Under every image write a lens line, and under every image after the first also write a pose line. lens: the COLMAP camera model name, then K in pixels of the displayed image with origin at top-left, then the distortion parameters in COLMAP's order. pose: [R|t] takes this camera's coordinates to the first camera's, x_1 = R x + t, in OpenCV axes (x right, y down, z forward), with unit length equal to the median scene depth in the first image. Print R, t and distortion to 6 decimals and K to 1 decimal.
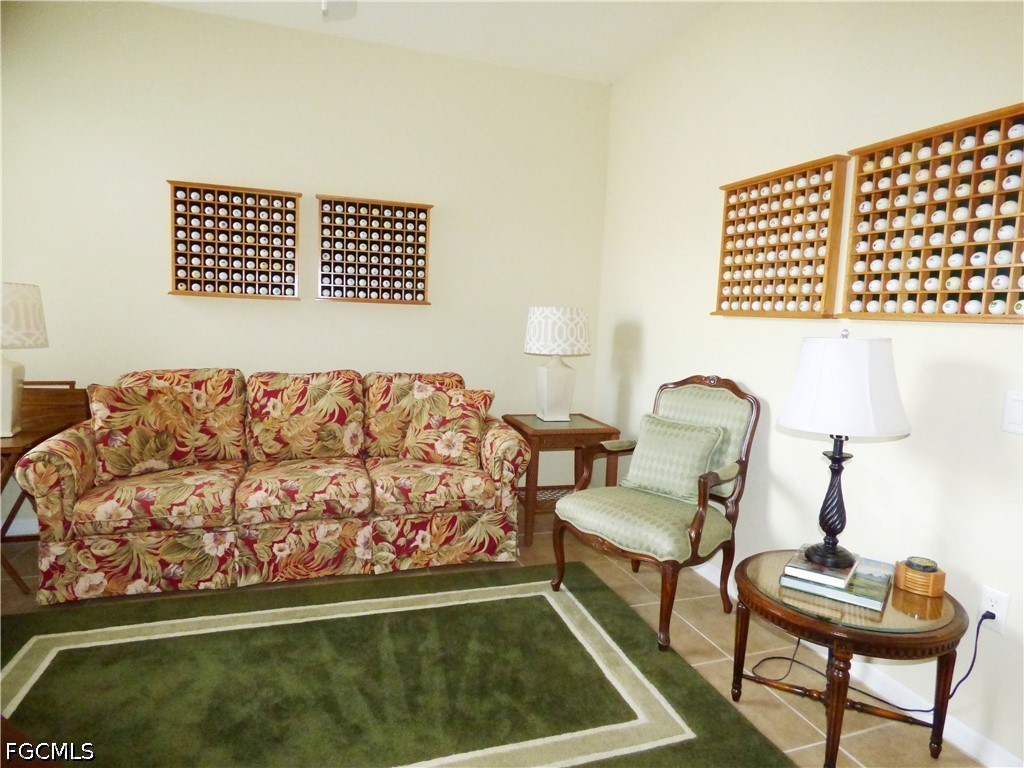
lens RADIAL K [[614.3, 0, 516.2], [0, 614.3, 383.1], [0, 0, 1]] dist [-0.022289, 0.011043]
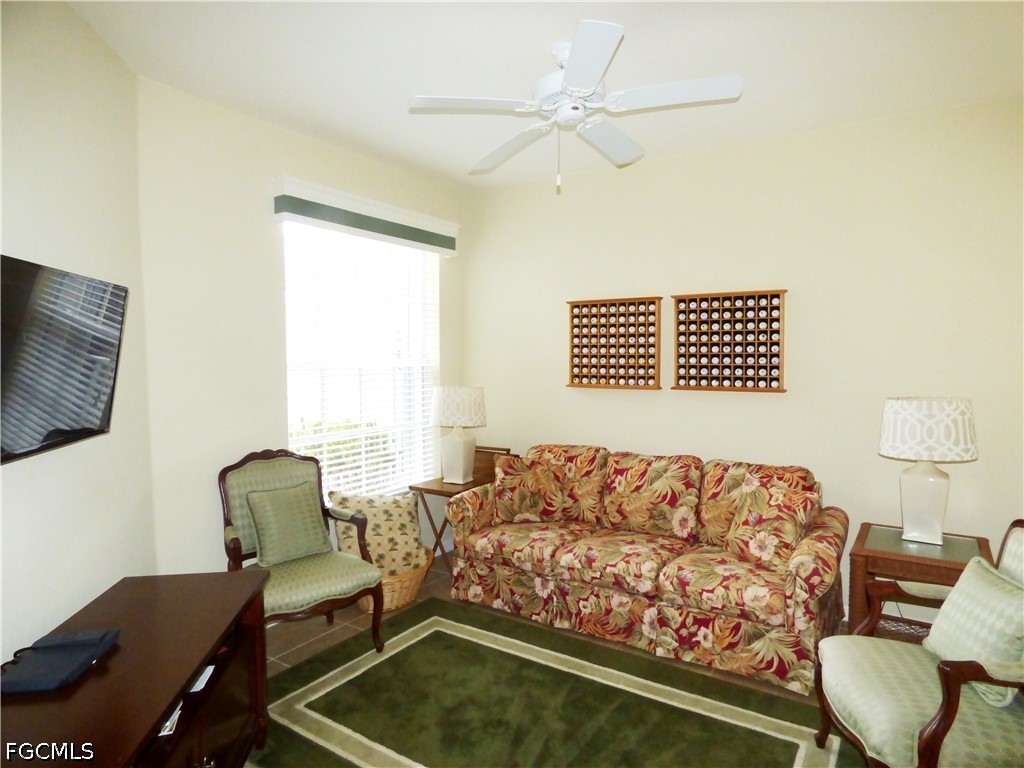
lens RADIAL K [[614.3, 0, 510.3], [0, 614.3, 383.2], [0, 0, 1]] dist [-0.022289, 0.011043]
pose [[0.608247, -0.005329, -0.793730, 0.429149], [-0.058776, 0.996930, -0.051735, -0.082809], [0.791569, 0.078120, 0.606066, 0.111209]]
